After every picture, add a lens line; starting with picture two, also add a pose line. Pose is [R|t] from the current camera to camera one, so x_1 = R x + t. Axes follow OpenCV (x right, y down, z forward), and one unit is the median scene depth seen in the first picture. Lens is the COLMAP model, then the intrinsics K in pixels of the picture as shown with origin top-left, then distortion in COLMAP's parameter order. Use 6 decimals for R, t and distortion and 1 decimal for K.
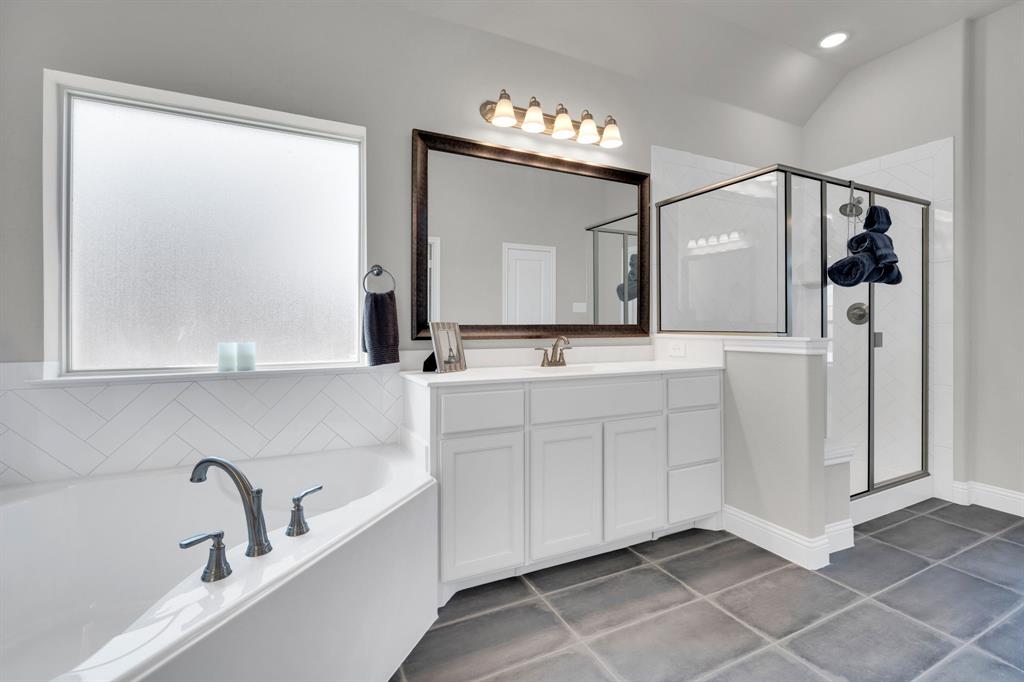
lens RADIAL K [[447.8, 0, 511.2], [0, 447.8, 333.9], [0, 0, 1]] dist [-0.008862, 0.001566]
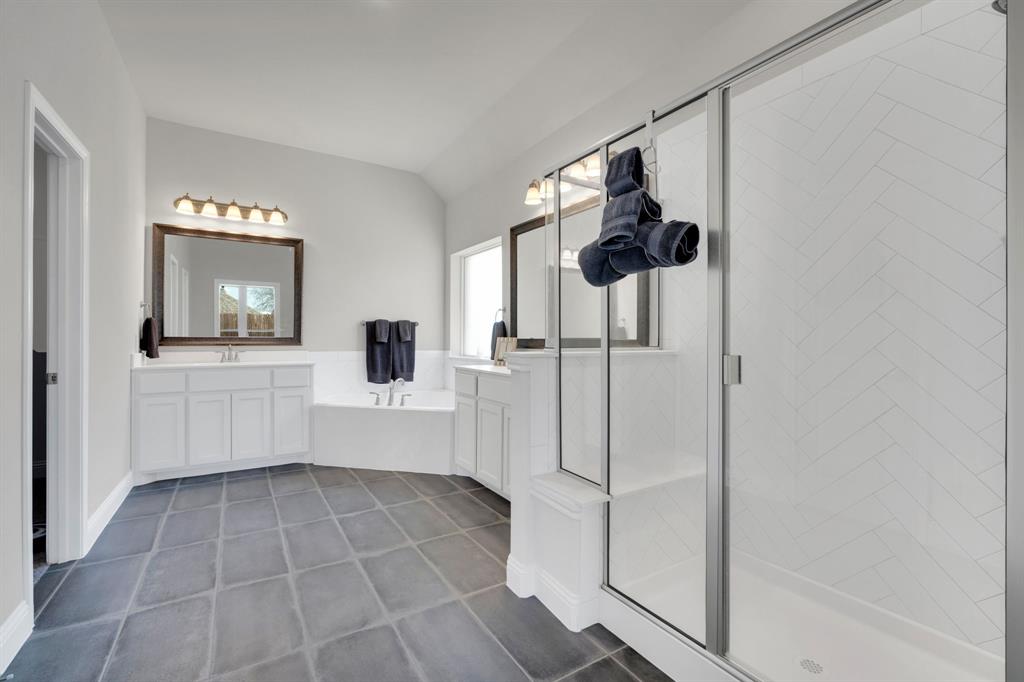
lens RADIAL K [[447.8, 0, 514.3], [0, 447.8, 337.9], [0, 0, 1]] dist [-0.008862, 0.001566]
pose [[0.104658, 0.001252, -0.994507, 1.914178], [-0.015813, 0.999875, -0.000405, -0.027277], [0.994383, 0.015768, 0.104665, 1.029635]]
